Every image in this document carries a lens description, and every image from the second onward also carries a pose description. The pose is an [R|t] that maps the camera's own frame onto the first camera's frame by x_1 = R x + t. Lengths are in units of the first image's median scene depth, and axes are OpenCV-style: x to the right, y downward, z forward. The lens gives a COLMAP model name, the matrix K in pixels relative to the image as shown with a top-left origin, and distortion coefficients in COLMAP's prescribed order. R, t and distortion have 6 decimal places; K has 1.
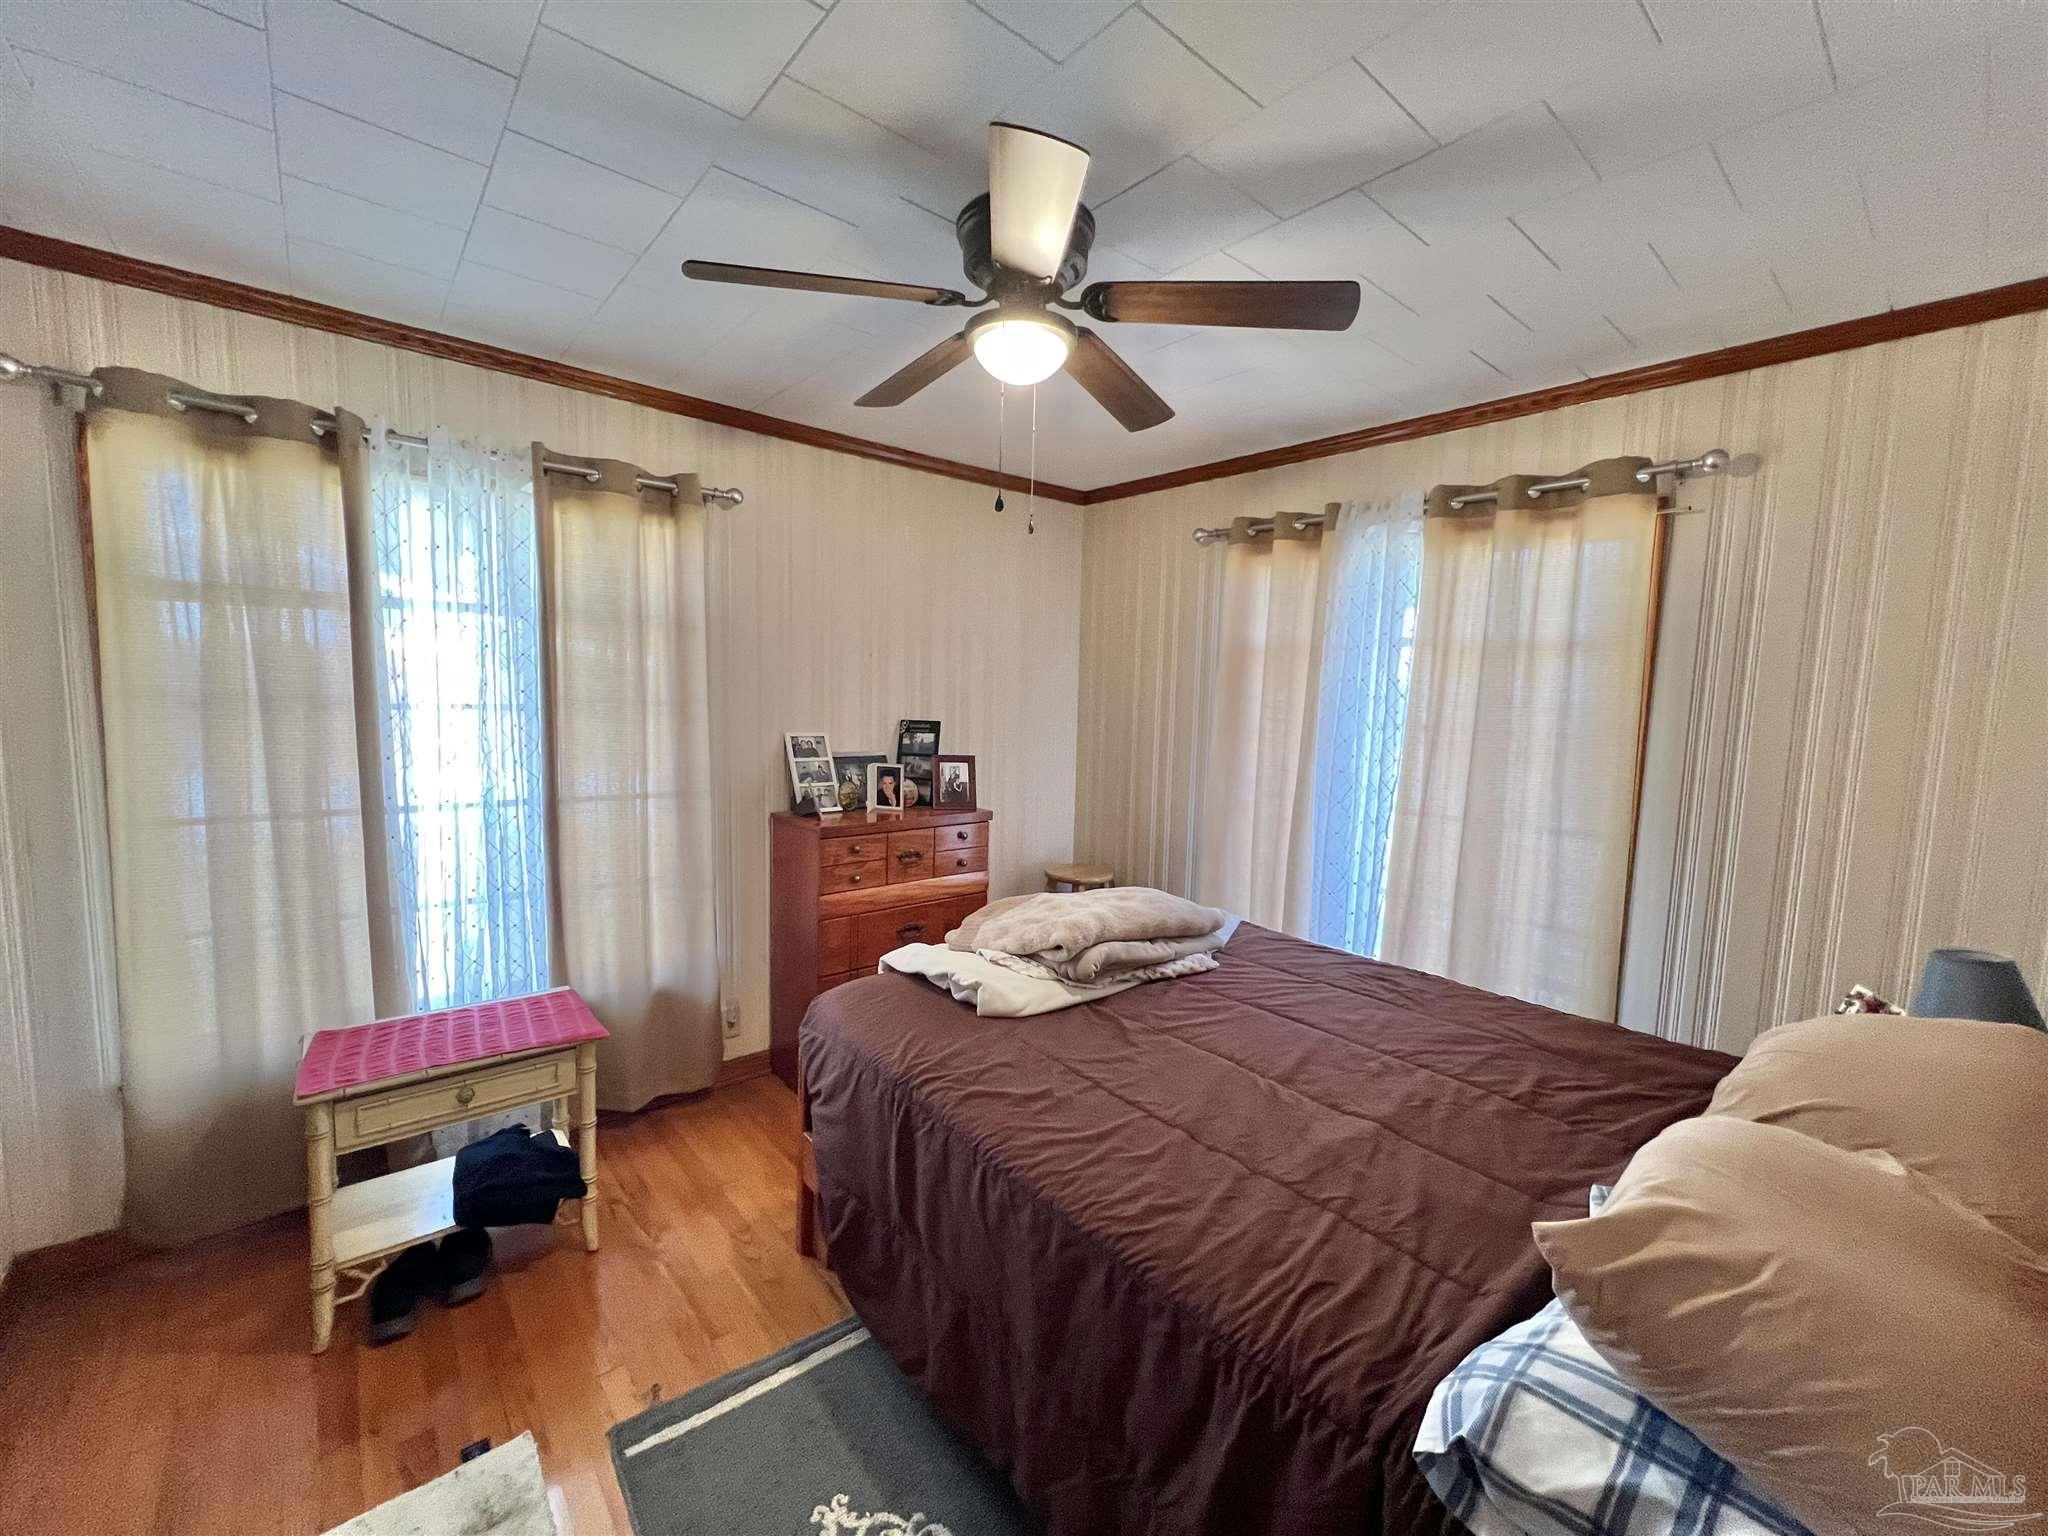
lens RADIAL K [[817.4, 0, 1031.7], [0, 817.4, 769.6], [0, 0, 1]] dist [-0.004289, 0.002064]
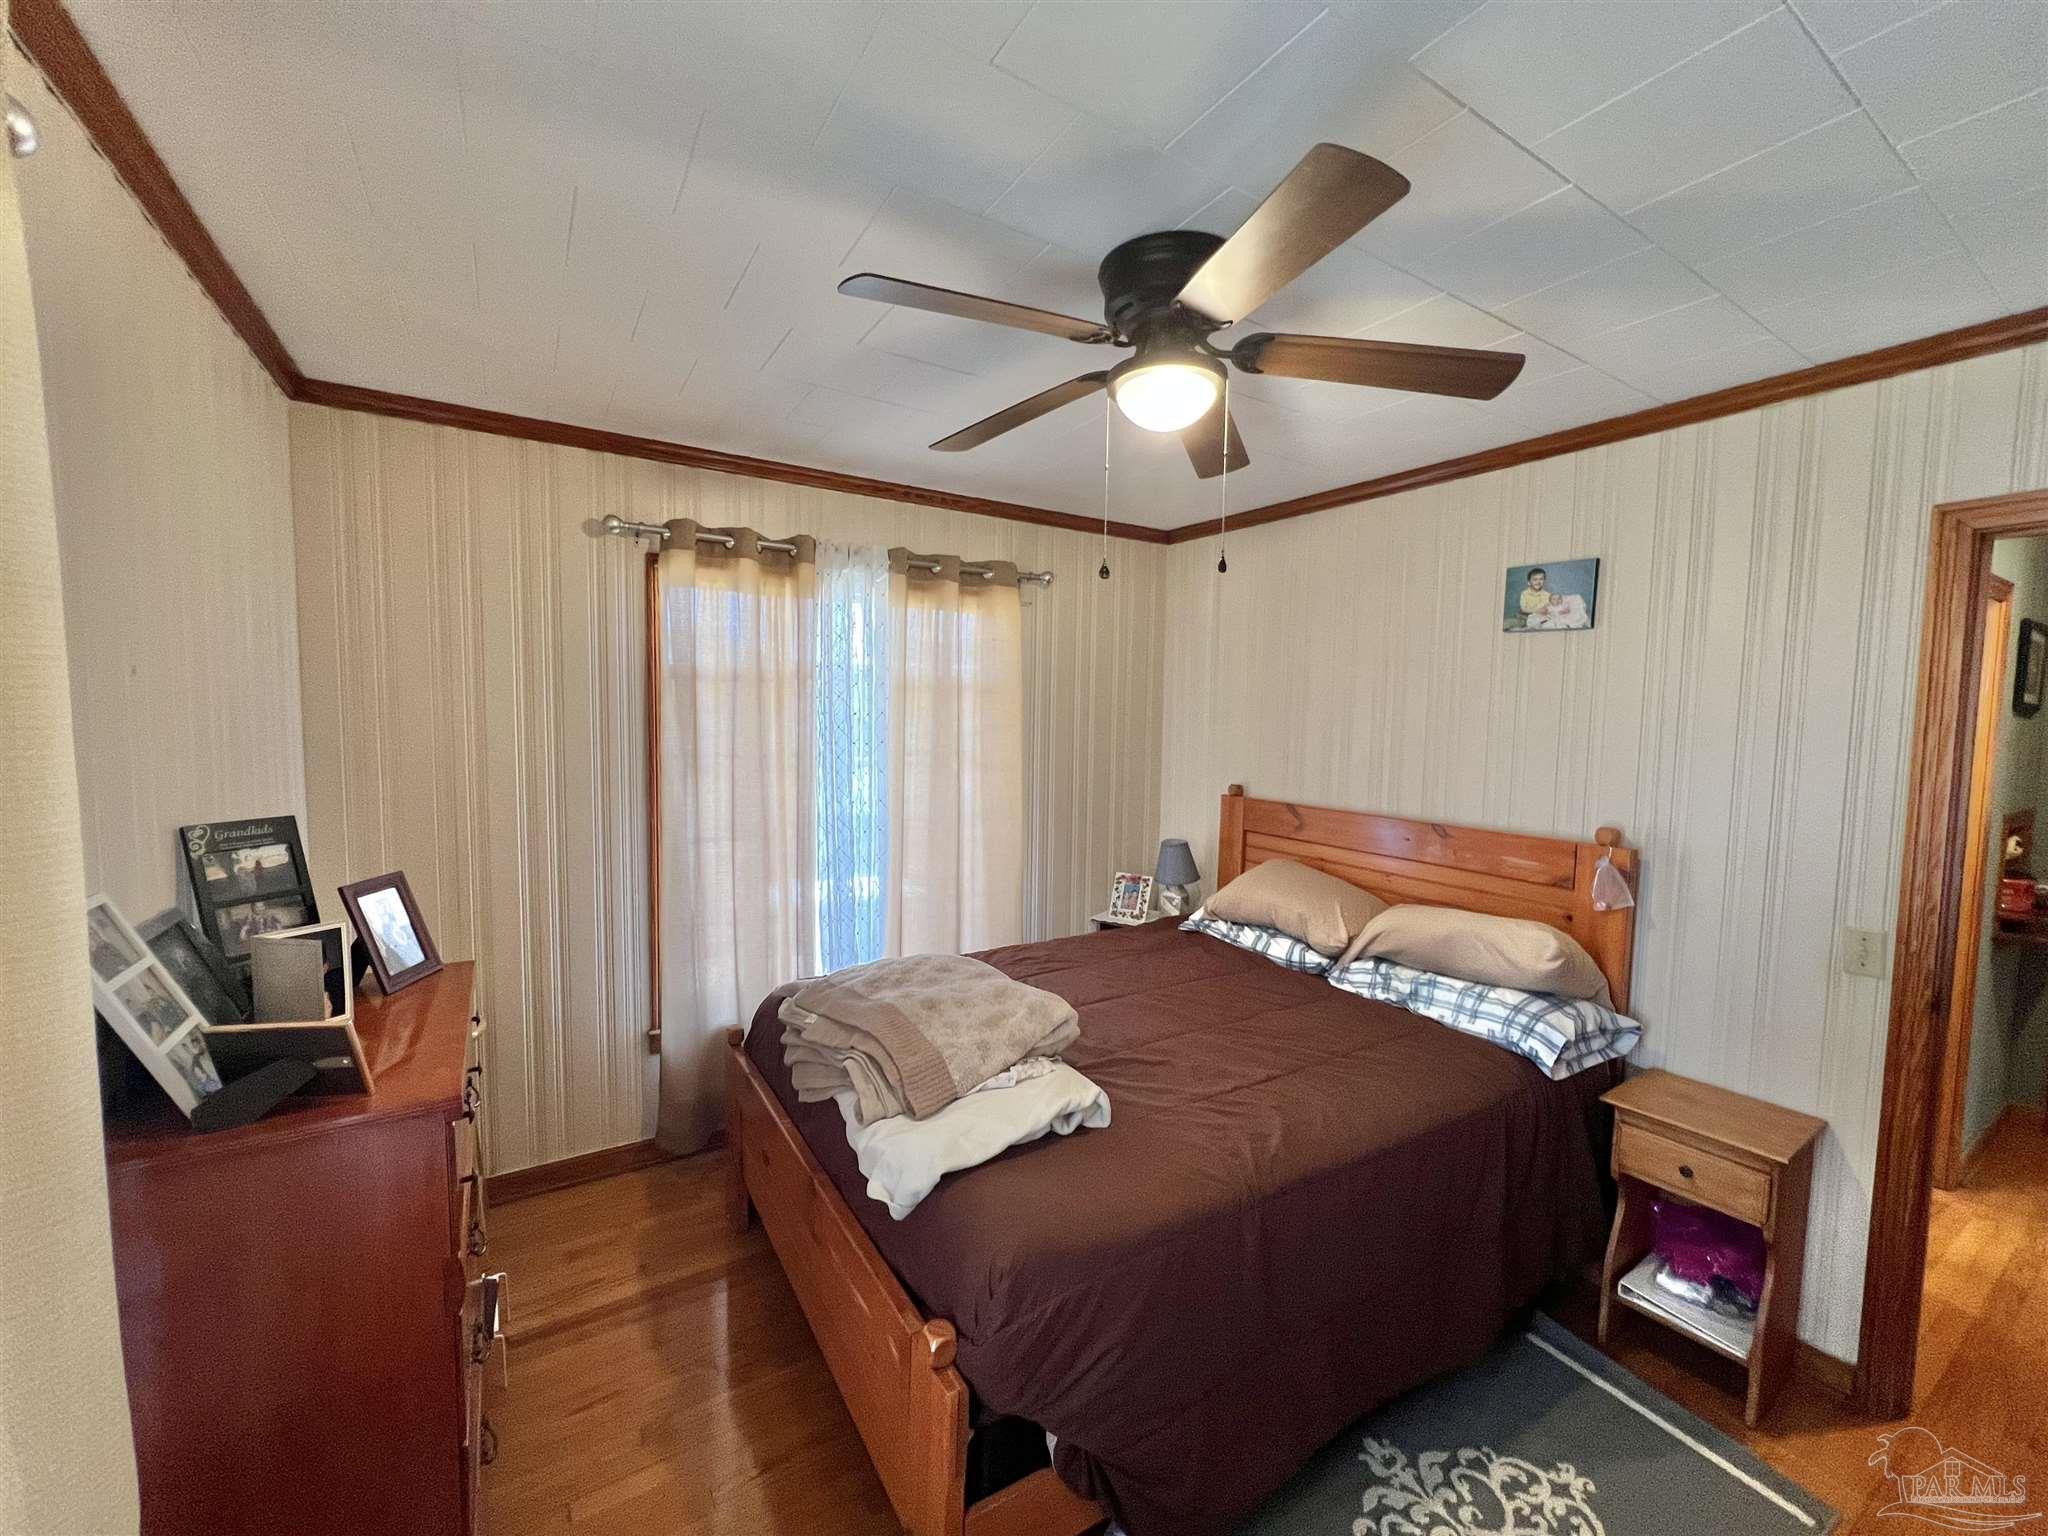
lens RADIAL K [[817.4, 0, 1014.3], [0, 817.4, 770.4], [0, 0, 1]] dist [-0.004289, 0.002064]
pose [[0.155689, -0.093460, 0.983375, -0.579191], [0.092304, 0.992535, 0.079717, -0.096671], [-0.983484, 0.078359, 0.163153, 0.600192]]
